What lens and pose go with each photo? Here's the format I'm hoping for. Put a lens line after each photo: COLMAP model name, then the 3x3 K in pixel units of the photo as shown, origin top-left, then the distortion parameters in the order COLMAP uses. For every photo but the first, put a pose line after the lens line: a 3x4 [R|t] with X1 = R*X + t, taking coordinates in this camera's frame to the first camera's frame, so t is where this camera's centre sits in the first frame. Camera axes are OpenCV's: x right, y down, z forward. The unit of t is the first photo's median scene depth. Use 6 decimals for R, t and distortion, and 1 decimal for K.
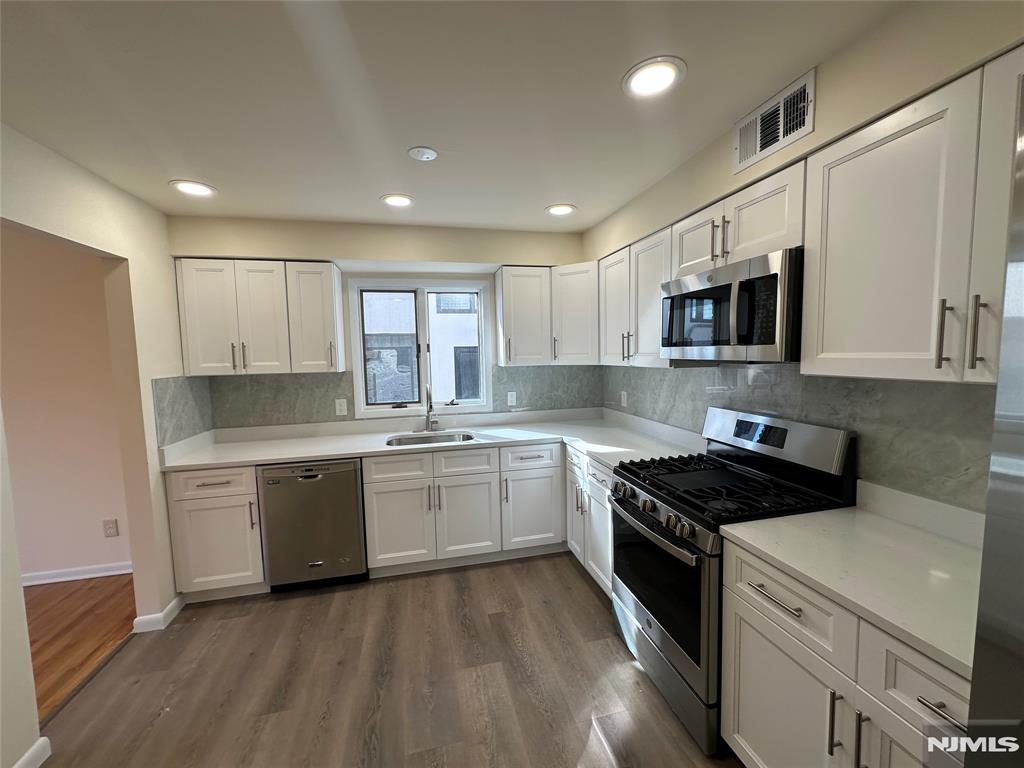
lens RADIAL K [[408.8, 0, 511.4], [0, 408.8, 384.7], [0, 0, 1]] dist [-0.002790, 0.000425]
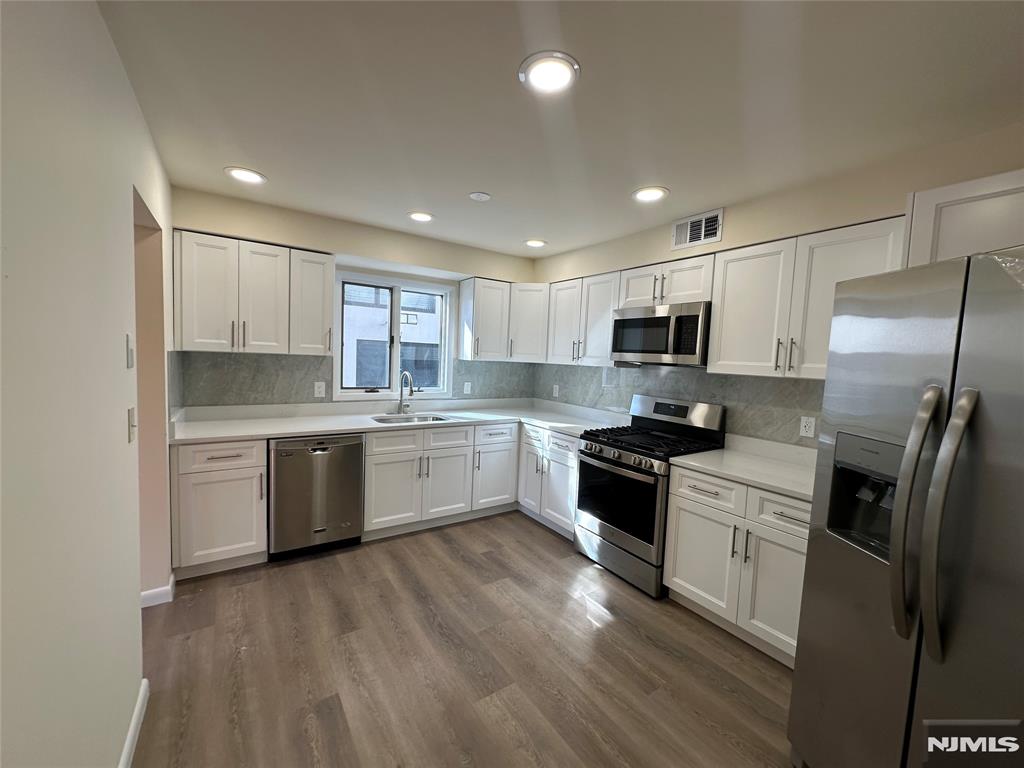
lens RADIAL K [[408.8, 0, 511.0], [0, 408.8, 384.6], [0, 0, 1]] dist [-0.002790, 0.000425]
pose [[0.934339, 0.038087, 0.354345, -0.437257], [-0.036608, 0.999270, -0.010878, 0.047241], [-0.354501, -0.002809, 0.935051, -0.222134]]
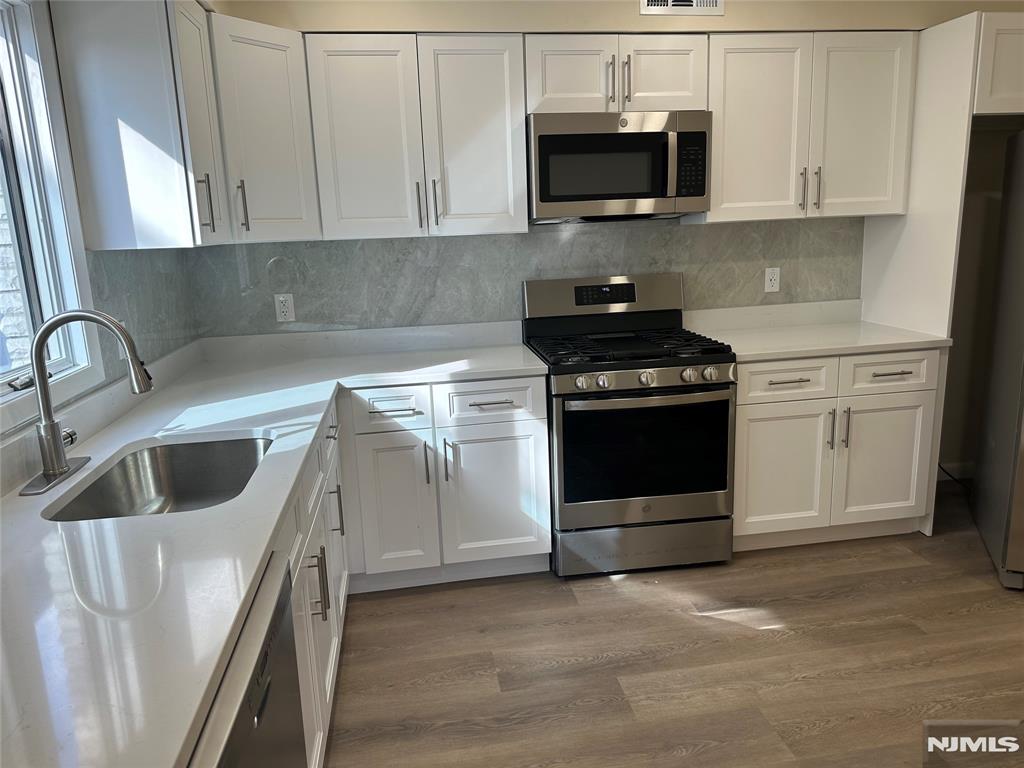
lens RADIAL K [[724.7, 0, 514.5], [0, 724.7, 383.5], [0, 0, 1]] dist [0.048864, -0.058693]
pose [[0.077603, -0.190193, 0.978675, -0.922456], [0.116364, 0.976654, 0.180574, -0.009303], [-0.990170, 0.099870, 0.097923, 0.844680]]
